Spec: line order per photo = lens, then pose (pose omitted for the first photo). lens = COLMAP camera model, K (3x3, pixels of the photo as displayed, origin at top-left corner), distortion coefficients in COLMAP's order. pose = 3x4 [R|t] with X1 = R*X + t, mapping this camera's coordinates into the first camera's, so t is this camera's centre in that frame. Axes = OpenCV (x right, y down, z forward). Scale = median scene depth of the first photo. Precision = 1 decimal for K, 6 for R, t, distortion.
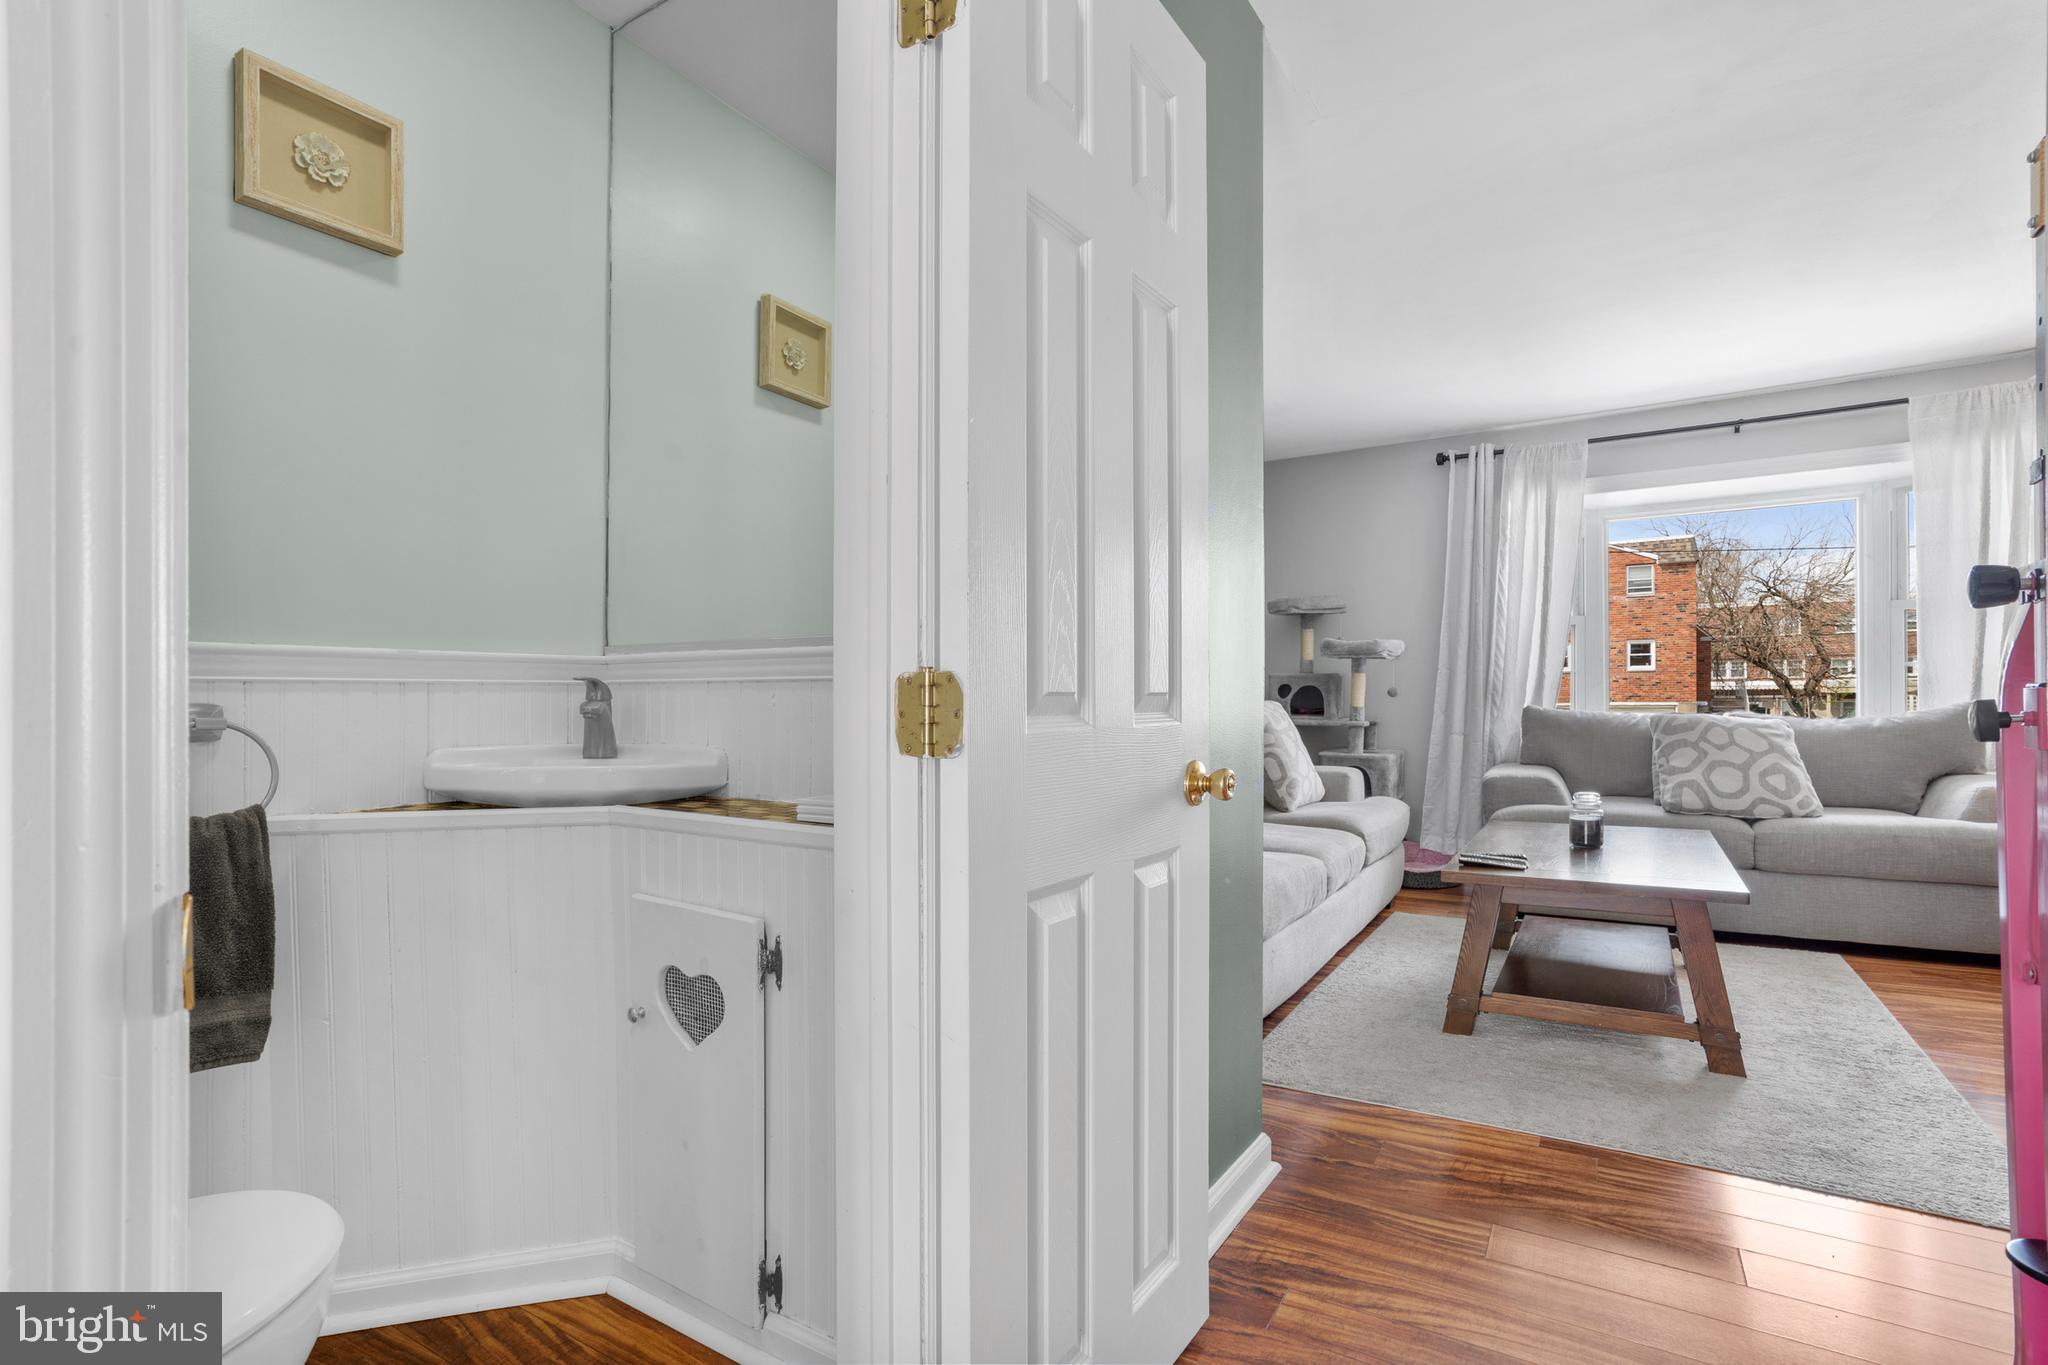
lens RADIAL K [[943.8, 0, 1021.1], [0, 943.8, 694.1], [0, 0, 1]] dist [-0.041461, 0.023575]
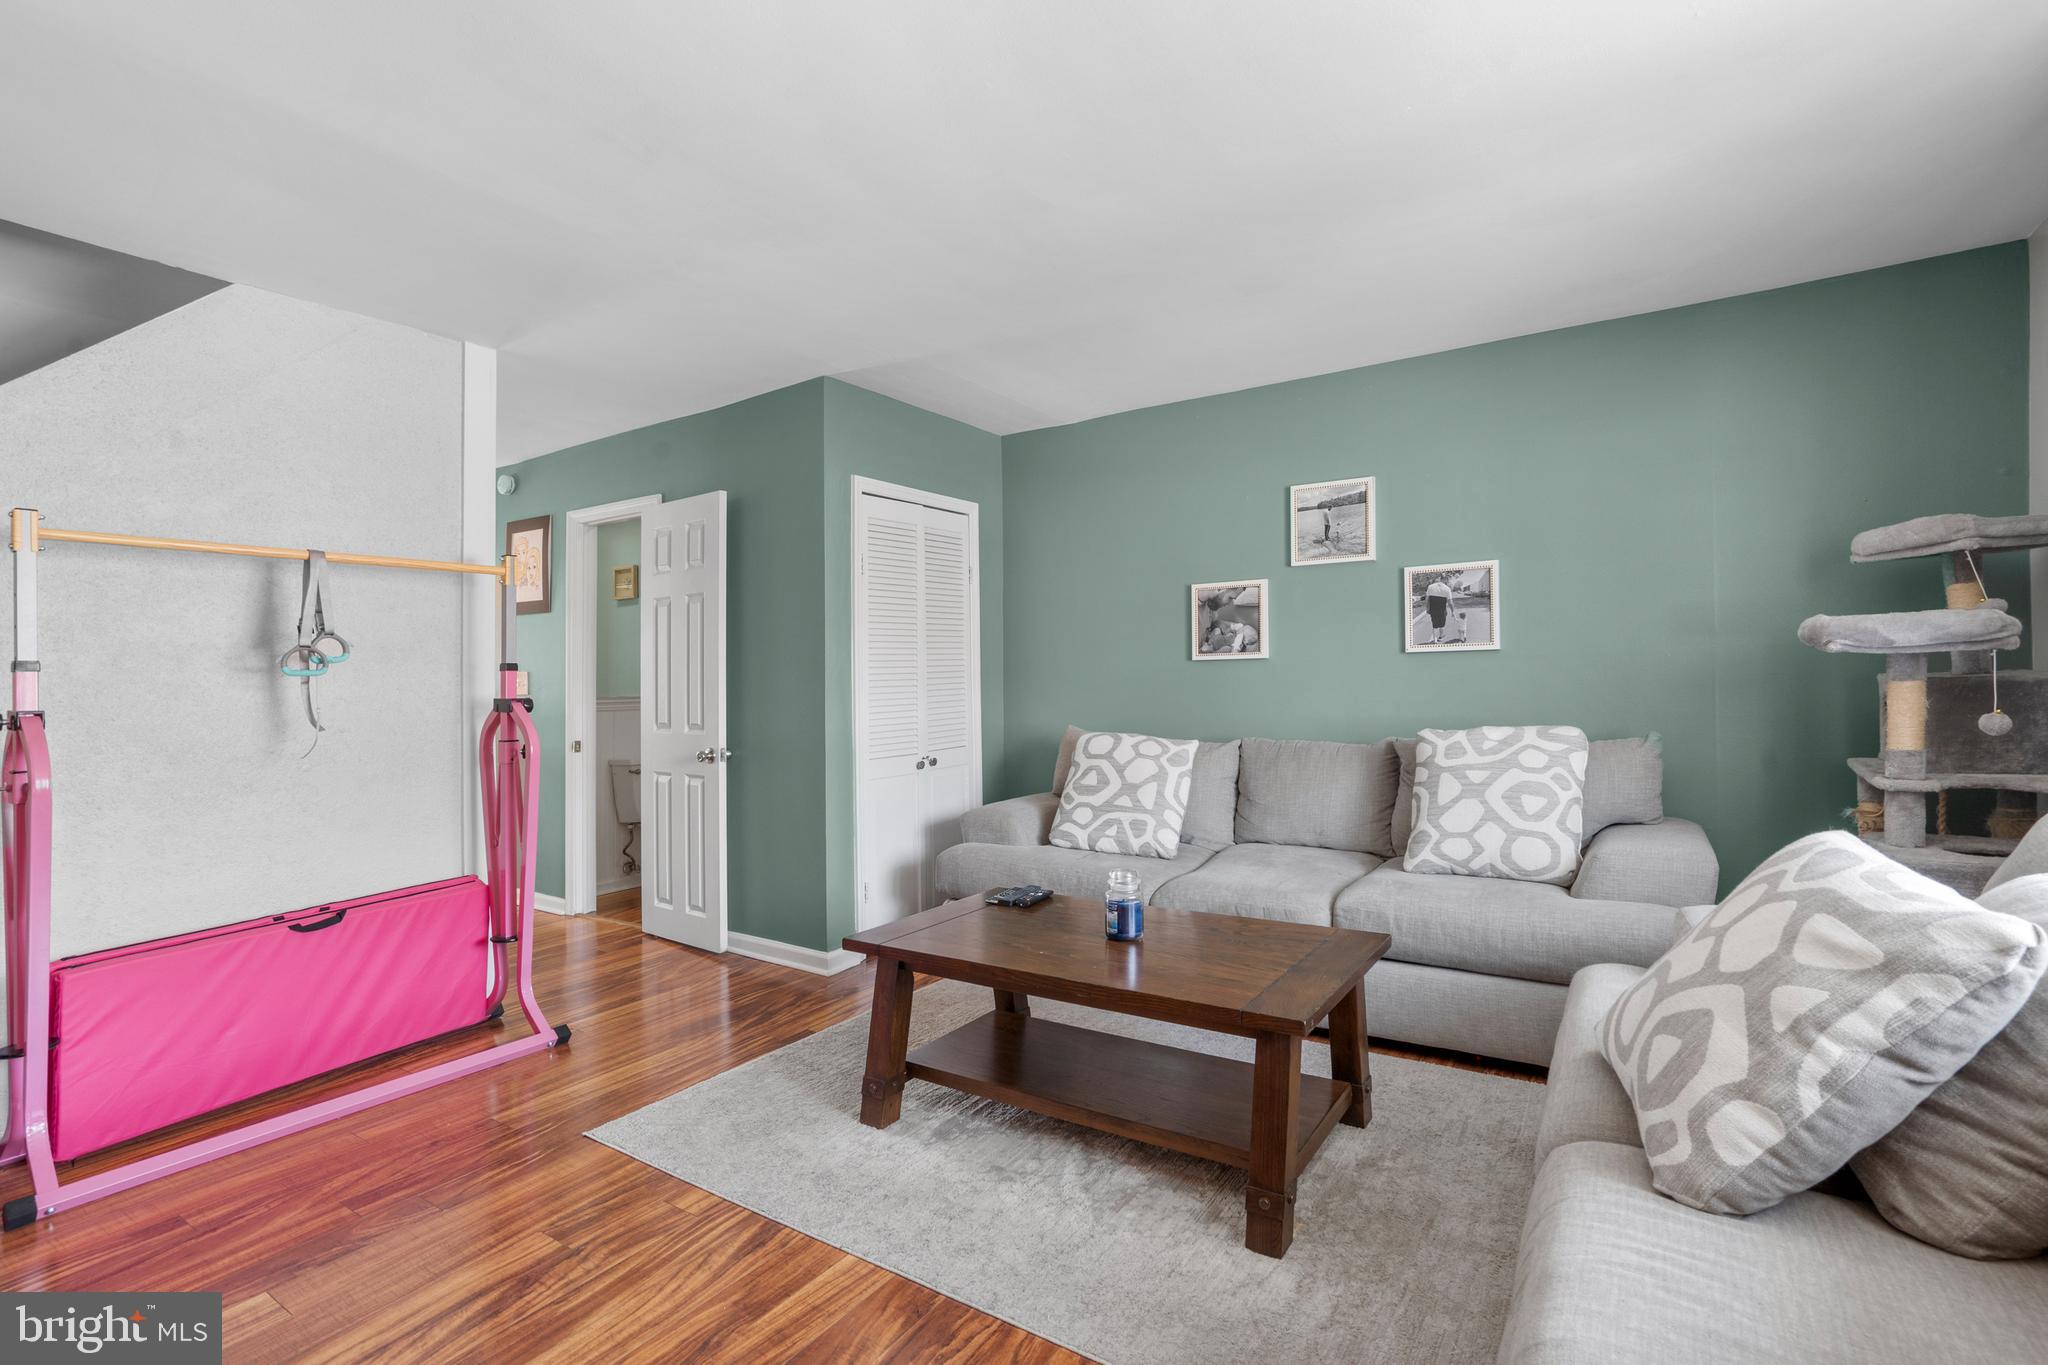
lens RADIAL K [[938.6, 0, 1015.7], [0, 938.6, 655.2], [0, 0, 1]] dist [-0.049799, 0.022237]
pose [[-0.022394, -0.017554, -0.999595, 0.893298], [0.024201, 0.999543, -0.018096, -0.041346], [0.999456, -0.024597, -0.021959, 0.592852]]
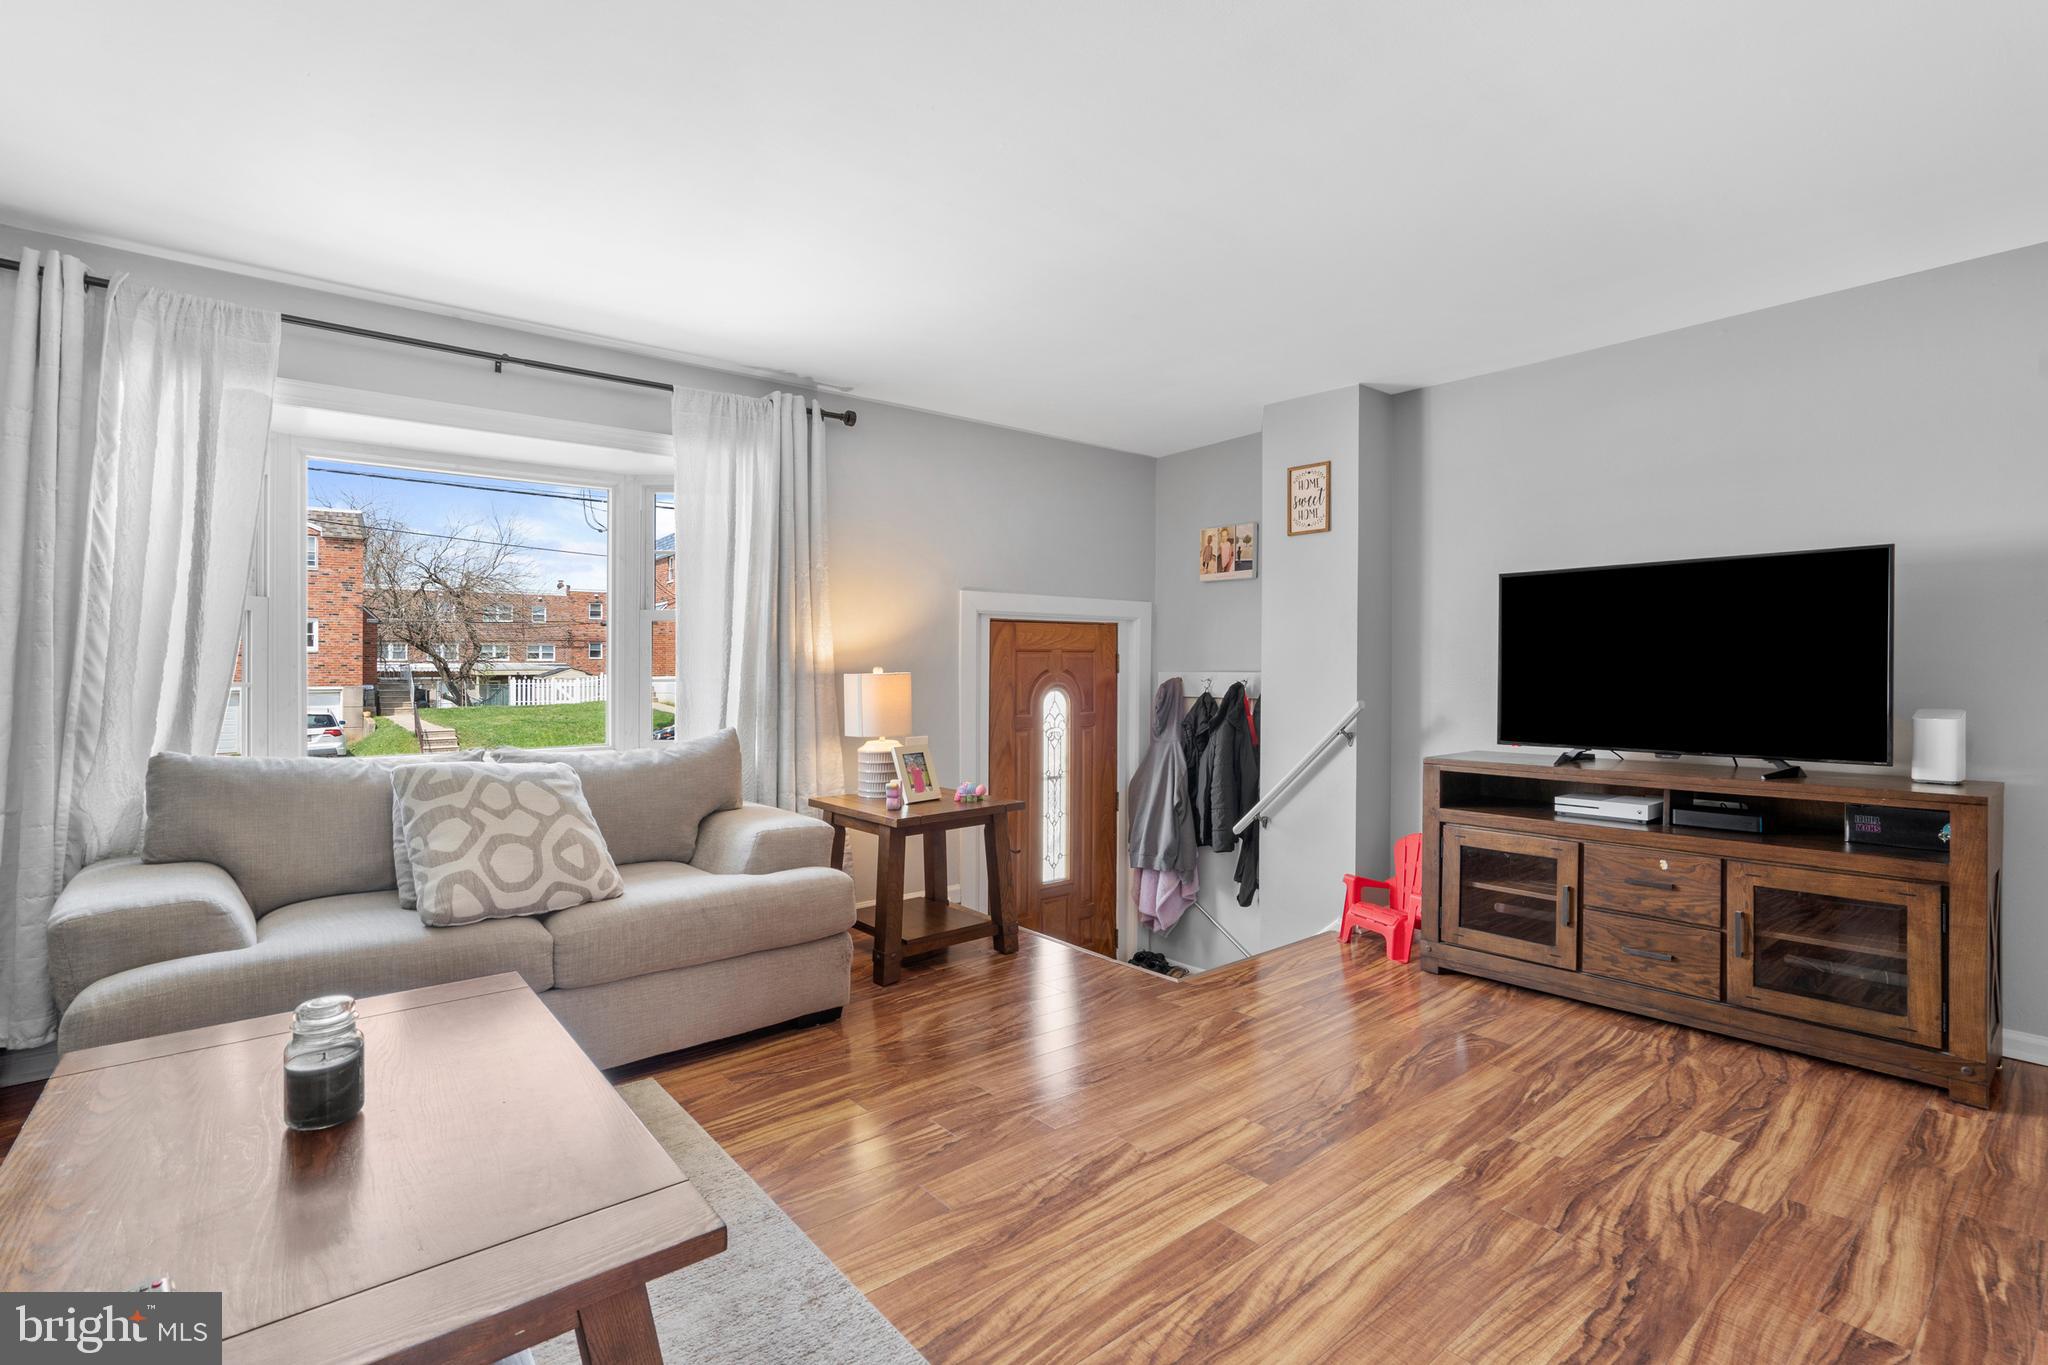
lens RADIAL K [[950.6, 0, 1031.2], [0, 950.6, 678.0], [0, 0, 1]] dist [-0.045423, 0.023289]
pose [[0.309476, 0.000080, 0.950907, 0.176274], [-0.005373, 0.999984, 0.001664, -0.036029], [-0.950892, -0.005625, 0.309472, 0.334908]]
